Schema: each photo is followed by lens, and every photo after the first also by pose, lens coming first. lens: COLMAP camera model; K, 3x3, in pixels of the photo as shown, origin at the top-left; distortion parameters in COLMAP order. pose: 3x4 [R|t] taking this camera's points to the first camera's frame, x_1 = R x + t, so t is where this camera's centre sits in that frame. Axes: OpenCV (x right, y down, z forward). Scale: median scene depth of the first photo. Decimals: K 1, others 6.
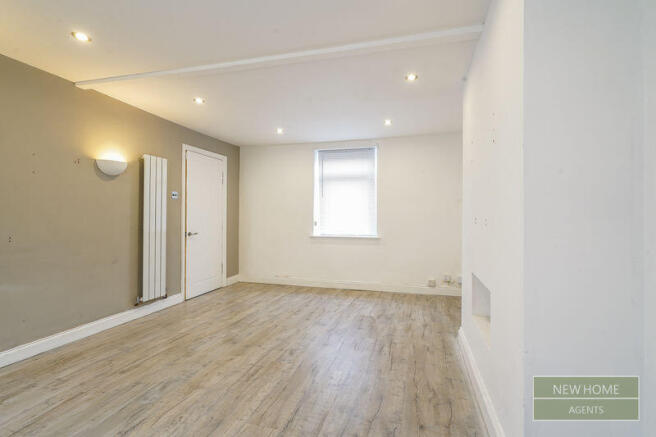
lens RADIAL K [[300.6, 0, 329.5], [0, 300.6, 218.0], [0, 0, 1]] dist [0.004464, 0.000685]
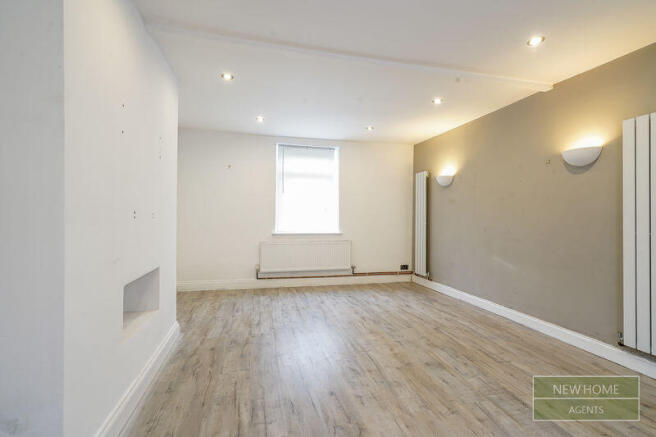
lens RADIAL K [[300.6, 0, 330.0], [0, 300.6, 215.5], [0, 0, 1]] dist [0.004464, 0.000685]
pose [[-0.859101, -0.007895, -0.511745, 0.384385], [-0.009401, 0.999956, 0.000355, 0.002447], [0.511720, 0.005116, -0.859137, 1.726857]]
